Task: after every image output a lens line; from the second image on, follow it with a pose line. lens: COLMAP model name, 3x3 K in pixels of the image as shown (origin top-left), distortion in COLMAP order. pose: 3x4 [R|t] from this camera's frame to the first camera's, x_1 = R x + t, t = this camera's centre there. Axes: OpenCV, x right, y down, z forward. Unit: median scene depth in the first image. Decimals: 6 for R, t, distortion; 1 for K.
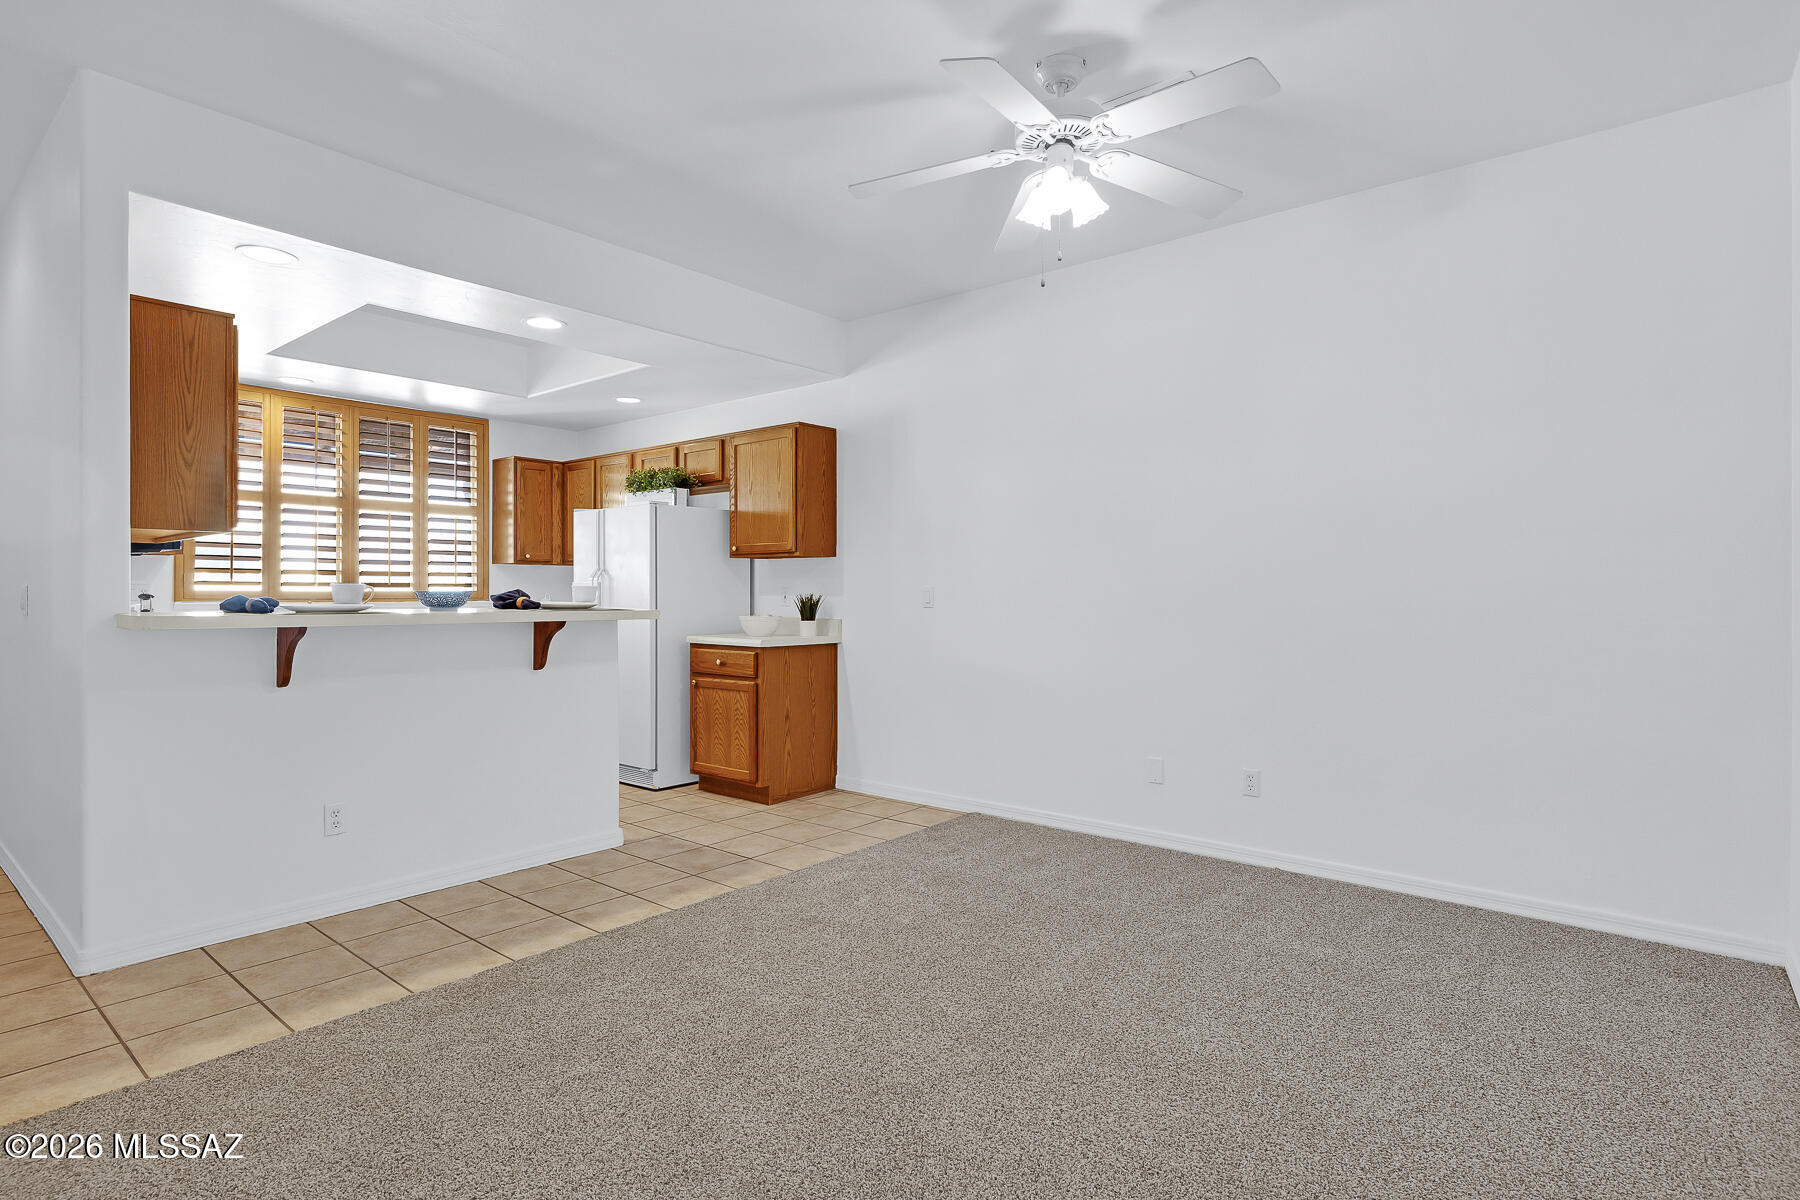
lens RADIAL K [[909.7, 0, 911.7], [0, 909.7, 584.9], [0, 0, 1]] dist [0.004187, -0.000102]
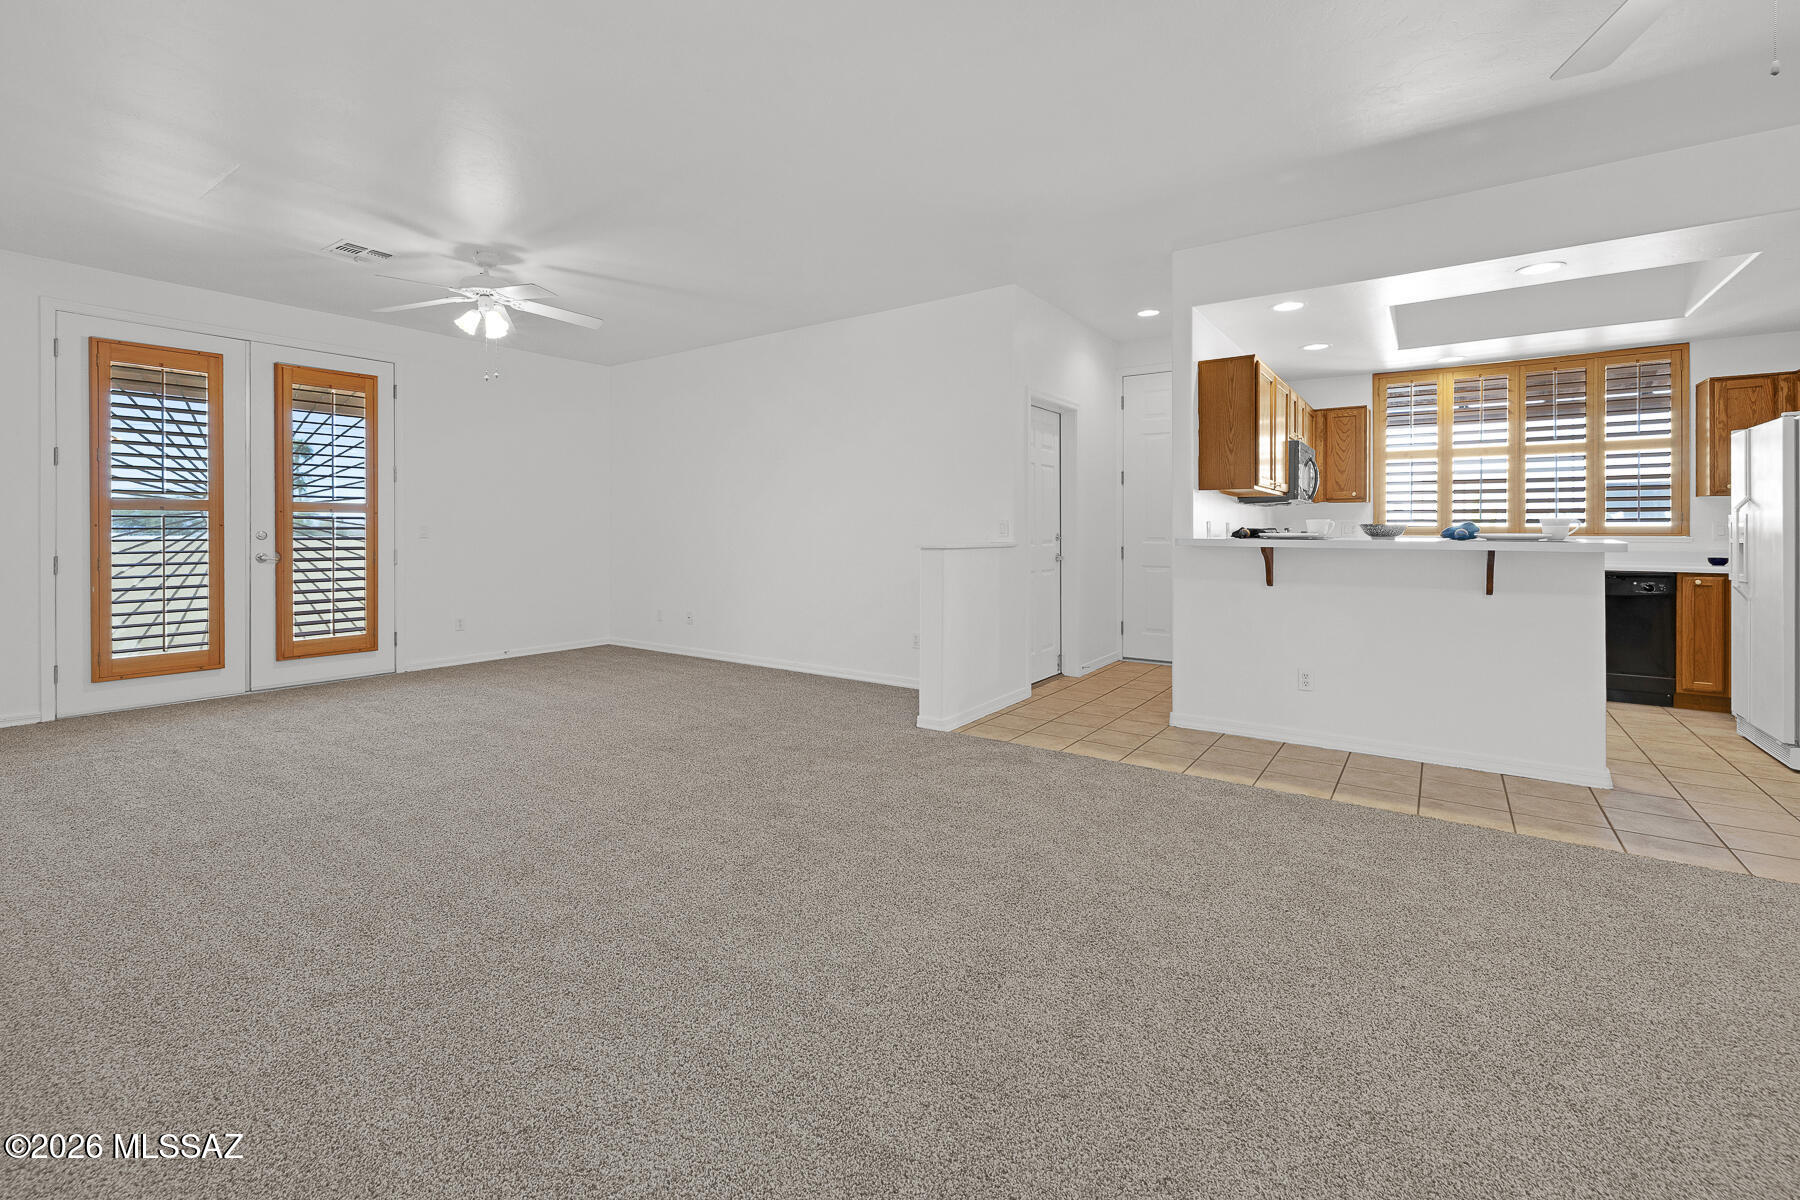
lens RADIAL K [[782.5, 0, 897.6], [0, 782.5, 533.4], [0, 0, 1]] dist [0.014111, -0.001524]
pose [[0.075826, 0.003081, -0.997116, 0.353877], [0.007509, 0.999965, 0.003661, 0.007062], [0.997093, -0.007765, 0.075800, 0.149442]]
